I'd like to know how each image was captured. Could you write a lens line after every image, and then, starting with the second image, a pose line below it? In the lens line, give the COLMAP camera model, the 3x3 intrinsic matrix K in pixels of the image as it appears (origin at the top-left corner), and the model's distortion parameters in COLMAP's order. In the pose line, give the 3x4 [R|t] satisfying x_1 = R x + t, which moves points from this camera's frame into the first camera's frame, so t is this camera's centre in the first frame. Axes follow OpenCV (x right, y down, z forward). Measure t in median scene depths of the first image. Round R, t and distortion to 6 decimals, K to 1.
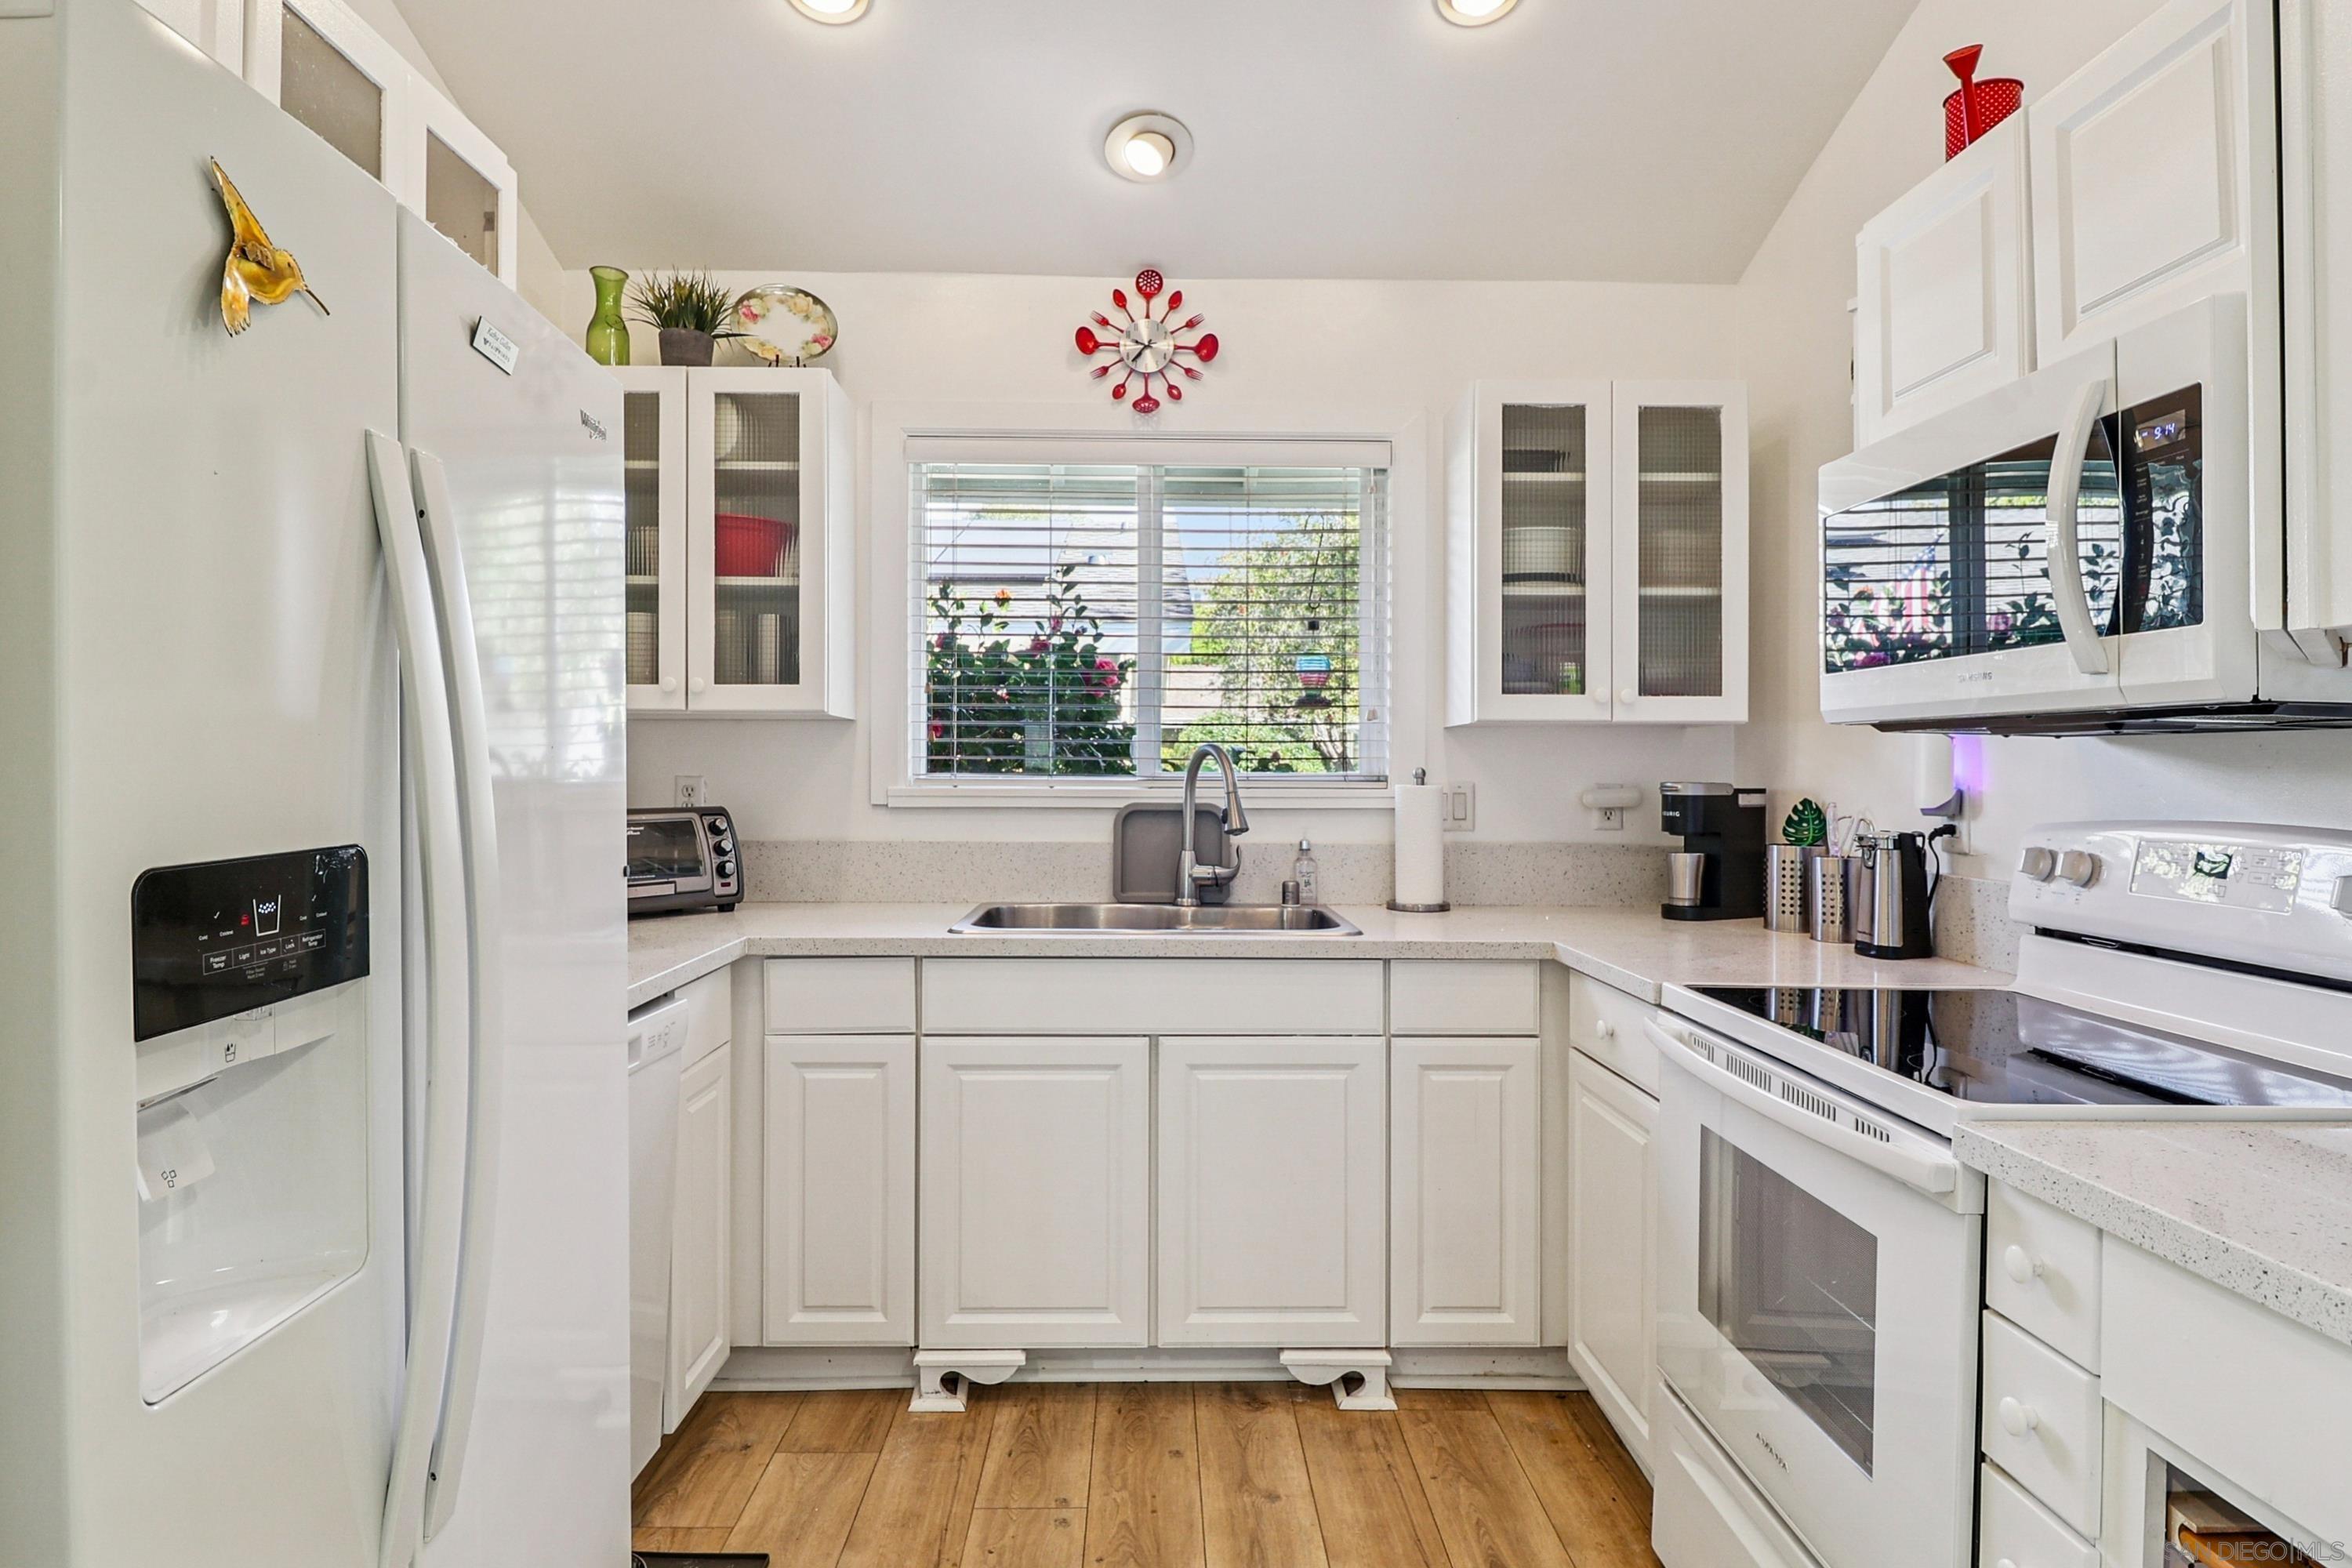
lens RADIAL K [[1304.3, 0, 1164.1], [0, 1304.3, 762.6], [0, 0, 1]] dist [0.000658, -0.015109]
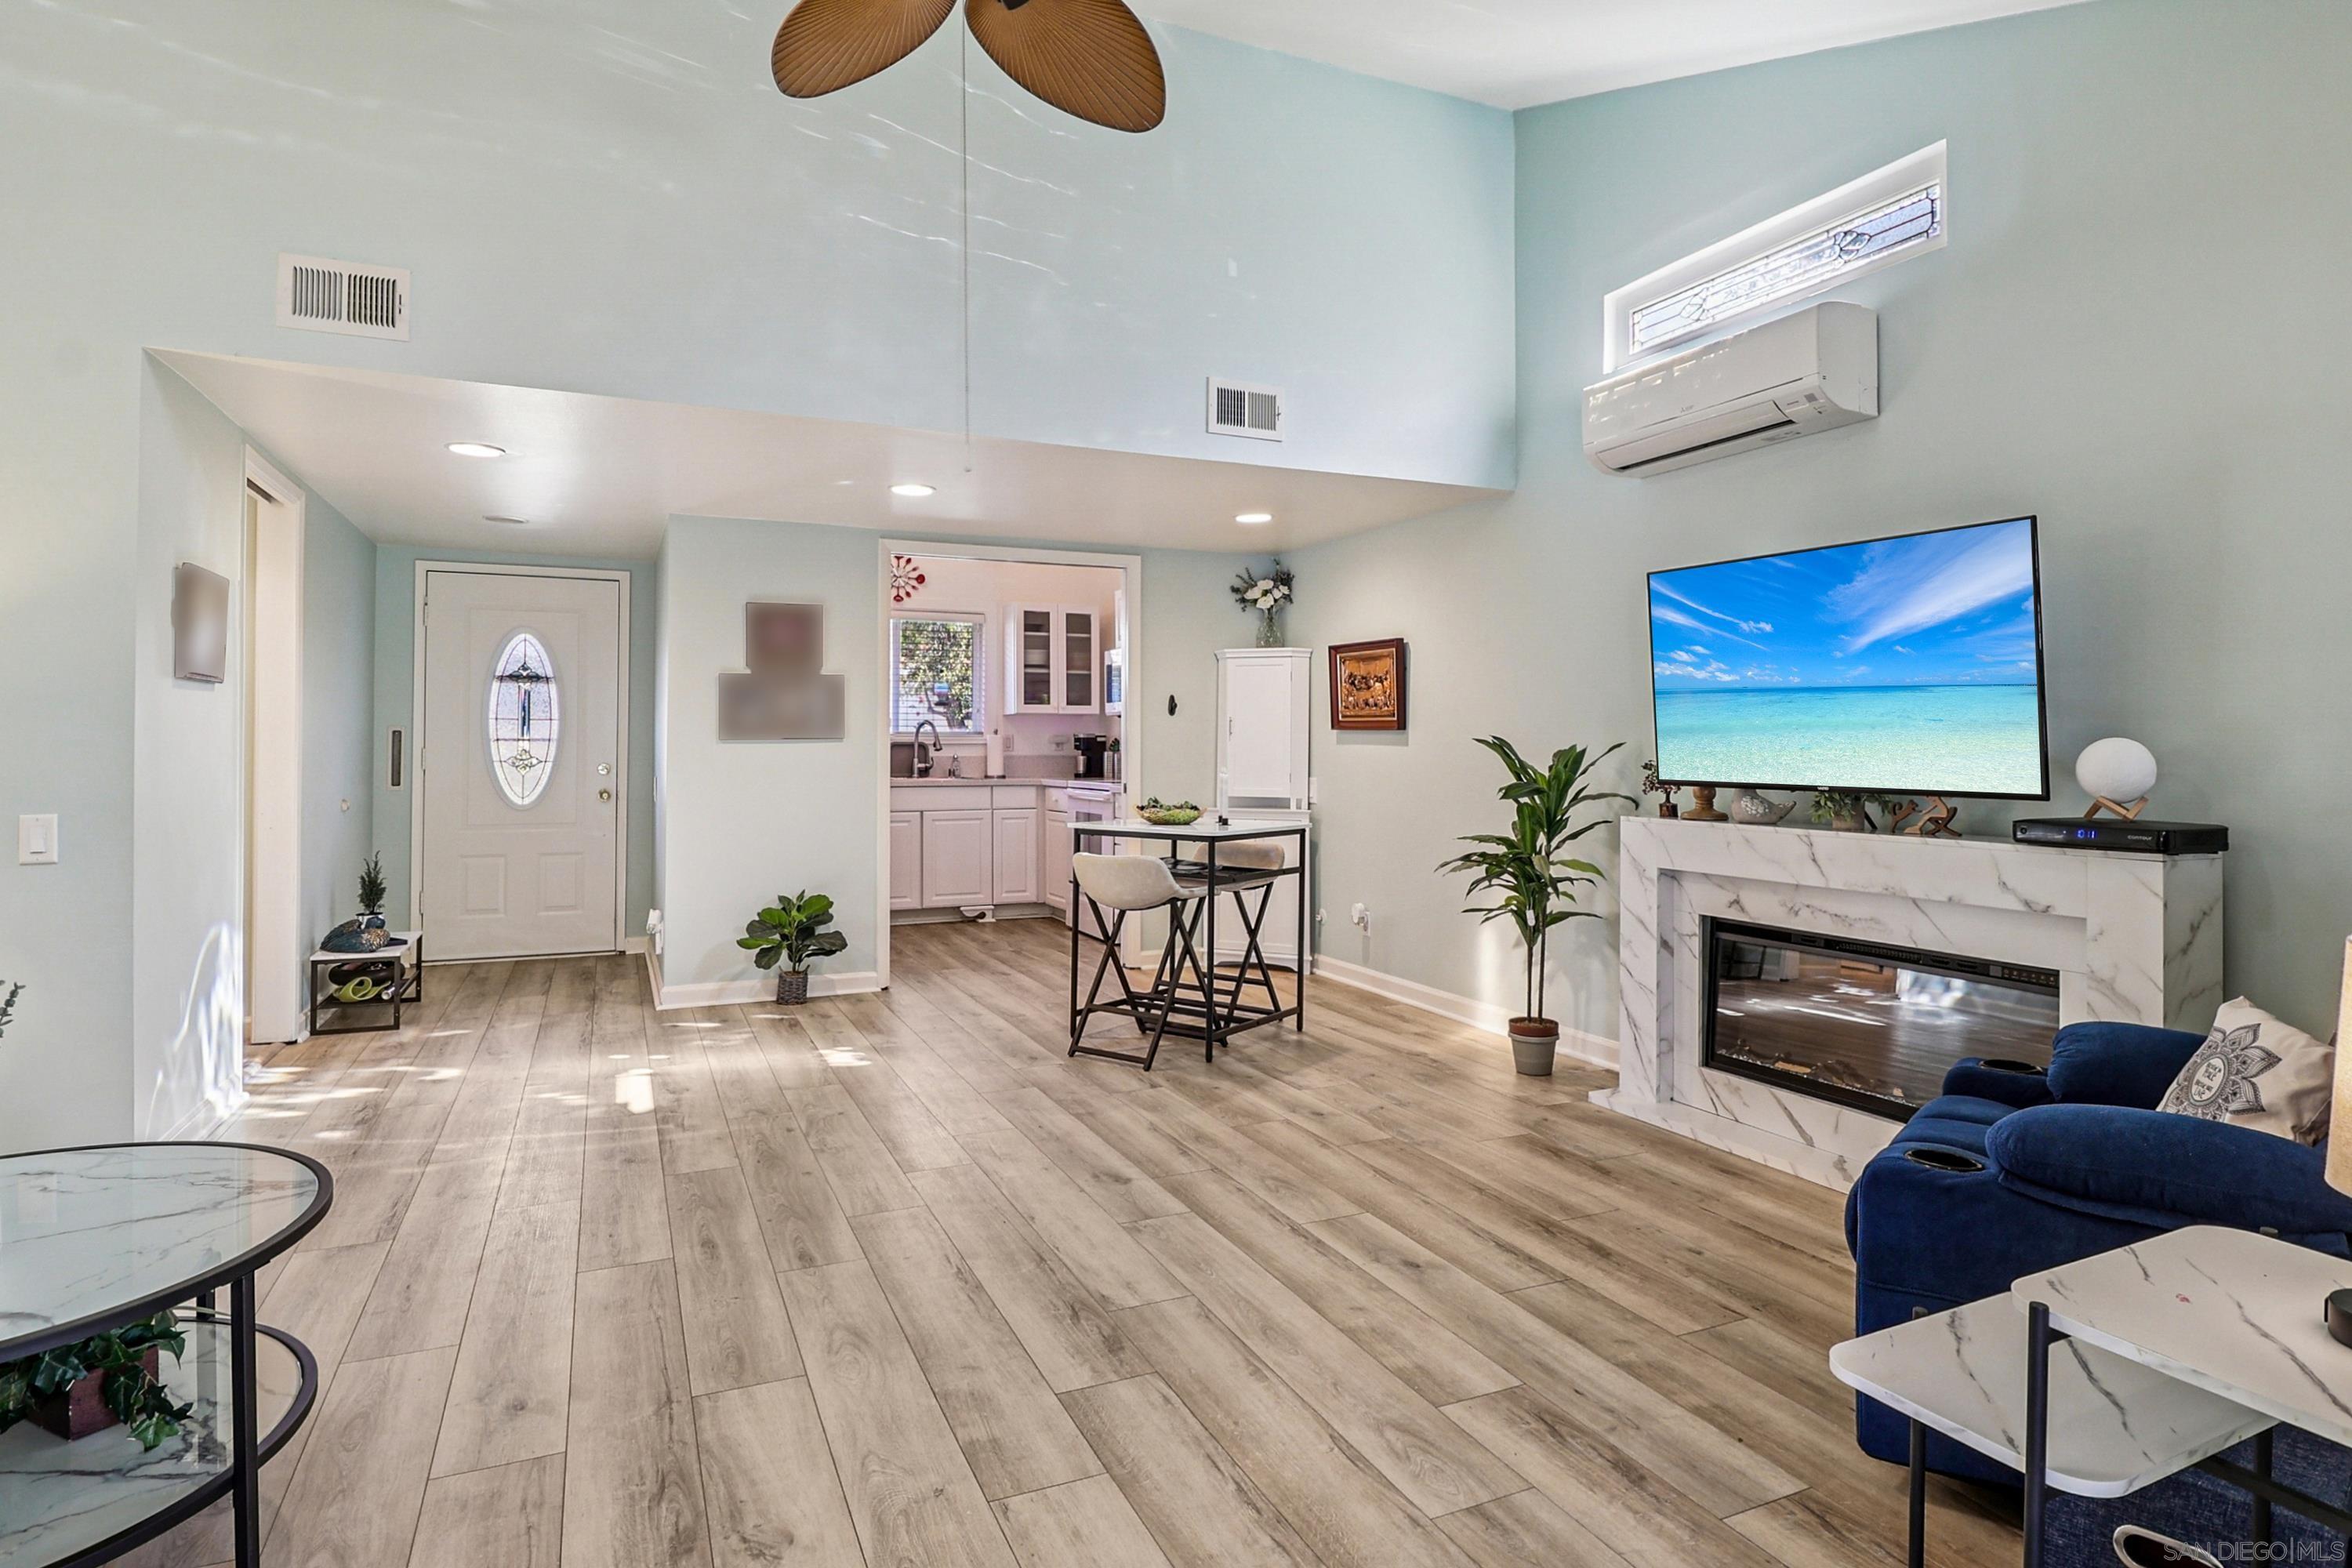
lens RADIAL K [[1248.1, 0, 1181.5], [0, 1248.1, 726.6], [0, 0, 1]] dist [0.008961, -0.013096]
pose [[0.916899, 0.001865, 0.399115, -0.577105], [0.003658, 0.999908, -0.013076, 0.039343], [-0.399103, 0.013449, 0.916808, -1.854010]]
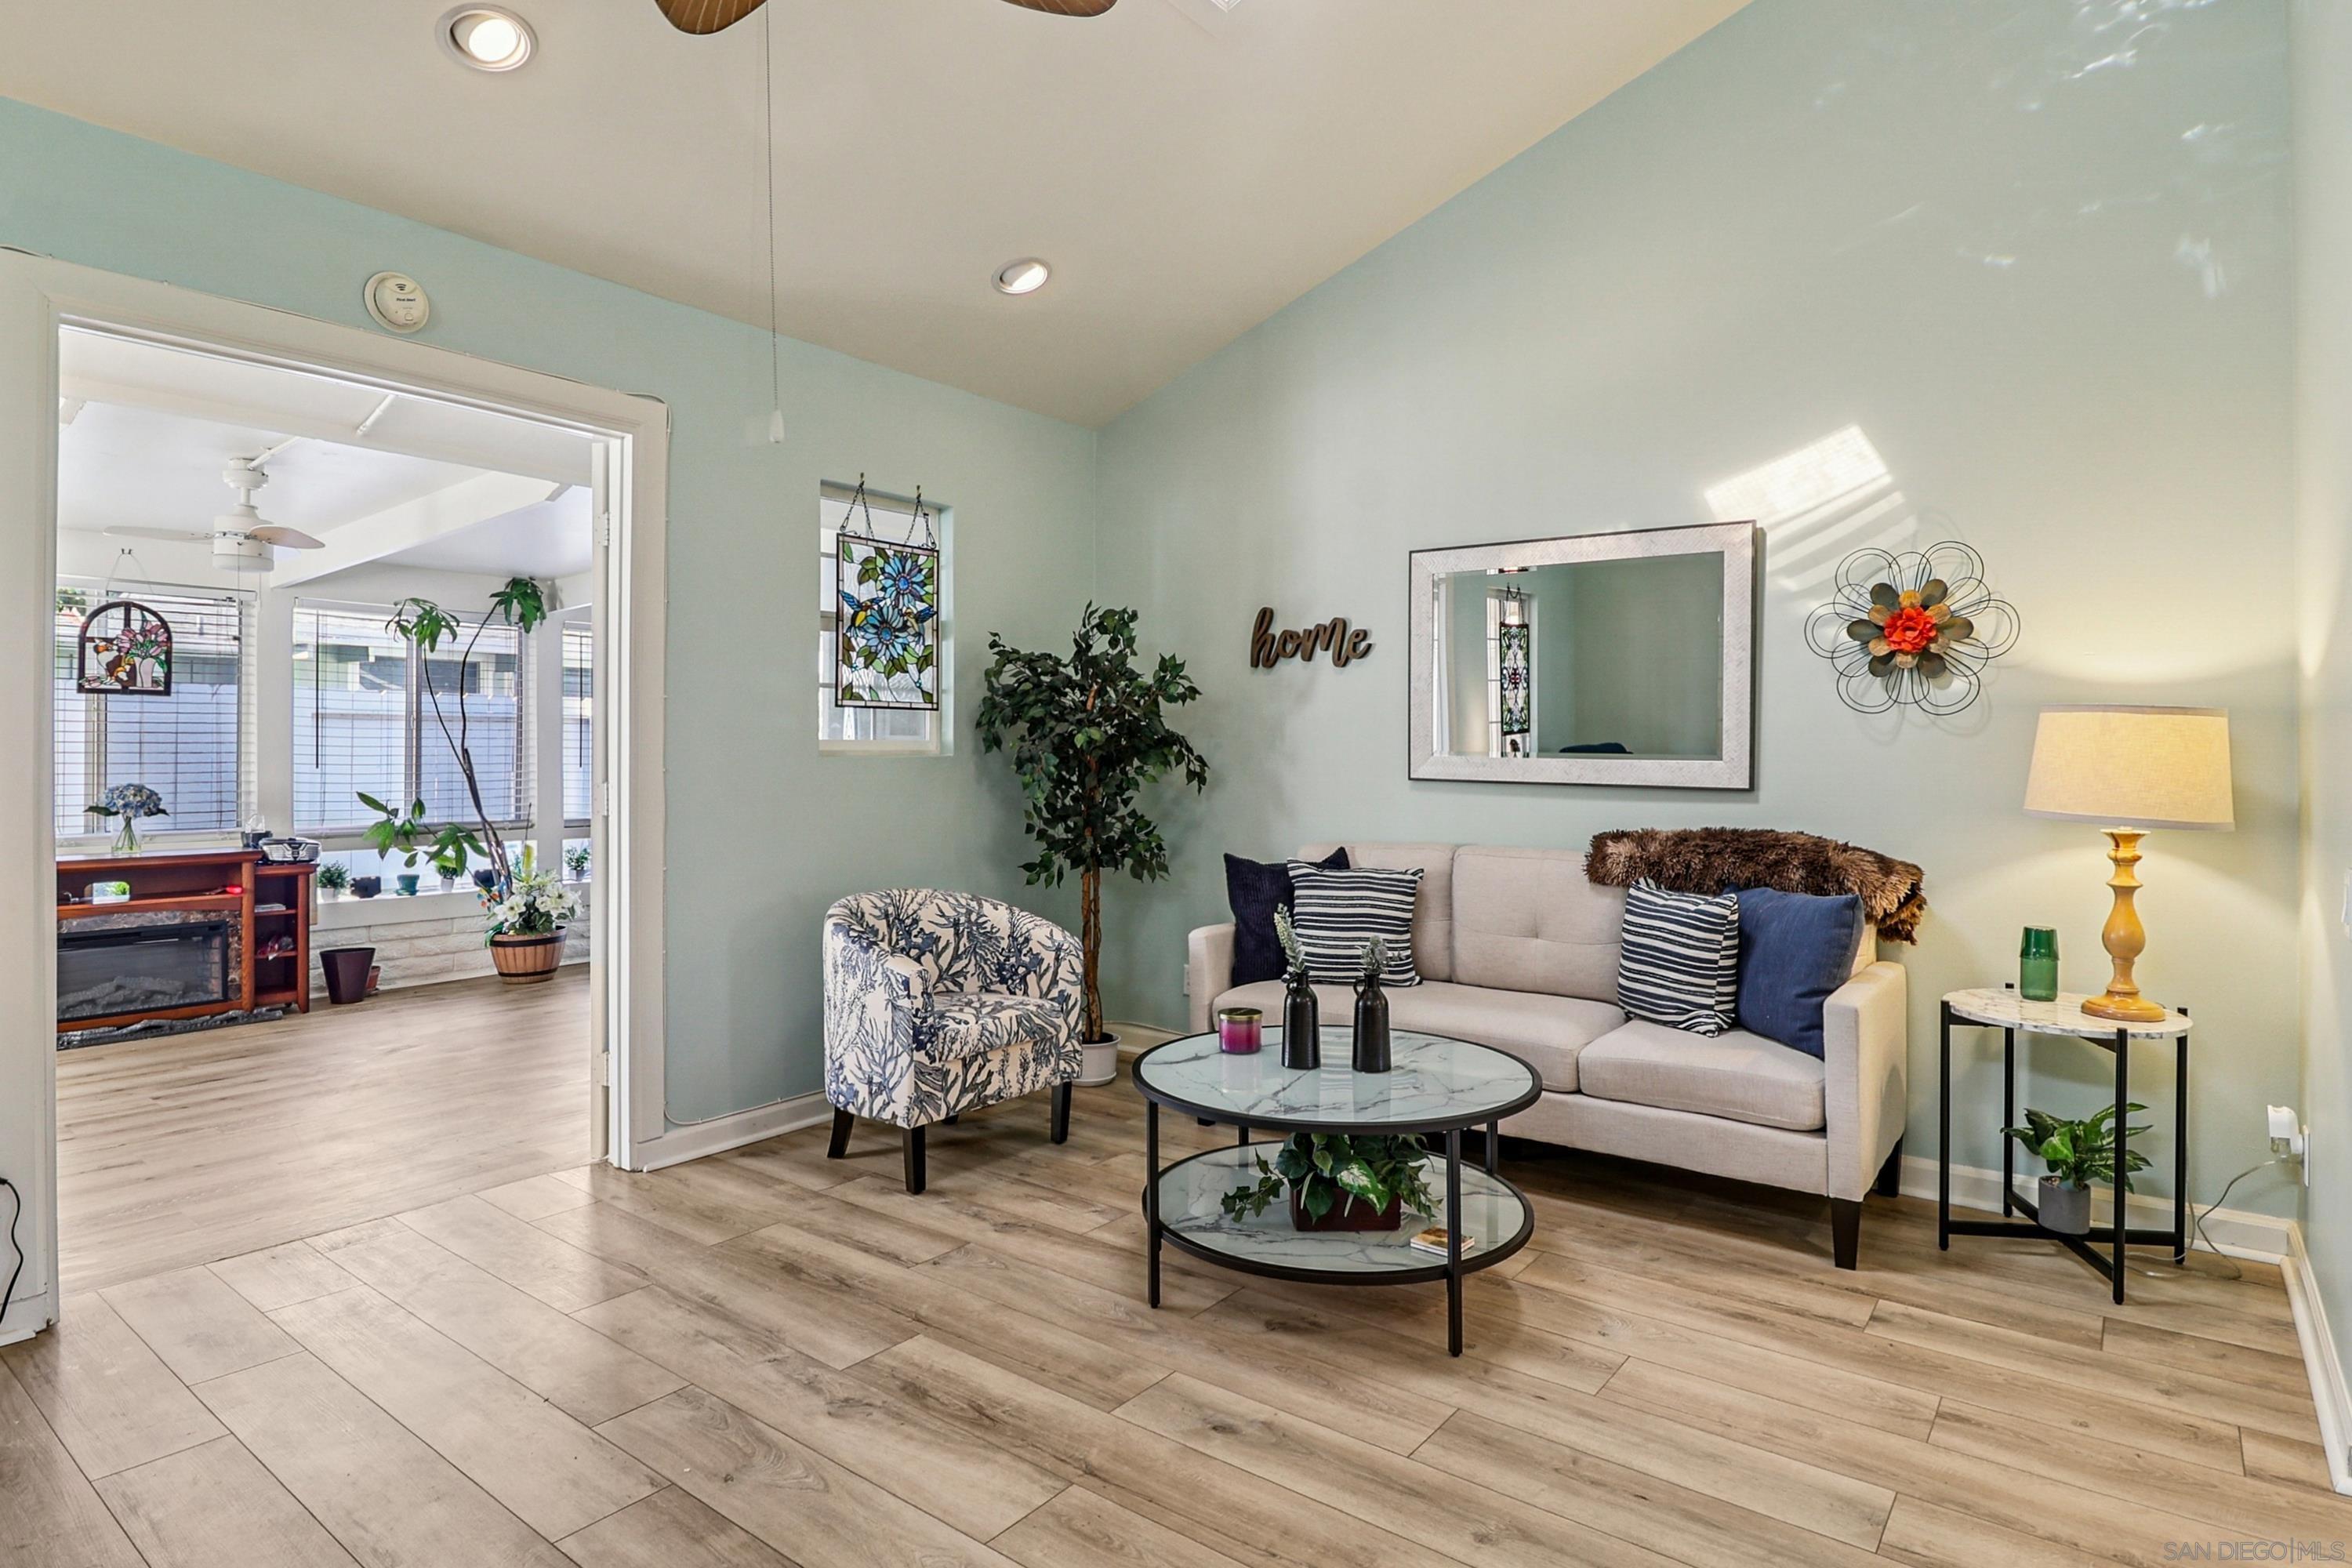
lens RADIAL K [[1259.7, 0, 1191.4], [0, 1259.7, 761.2], [0, 0, 1]] dist [0.013011, -0.014874]
pose [[-0.620428, -0.001816, -0.784261, -0.052648], [-0.004189, 0.999991, 0.000998, 0.035986], [0.784252, 0.003904, -0.620430, -0.588816]]
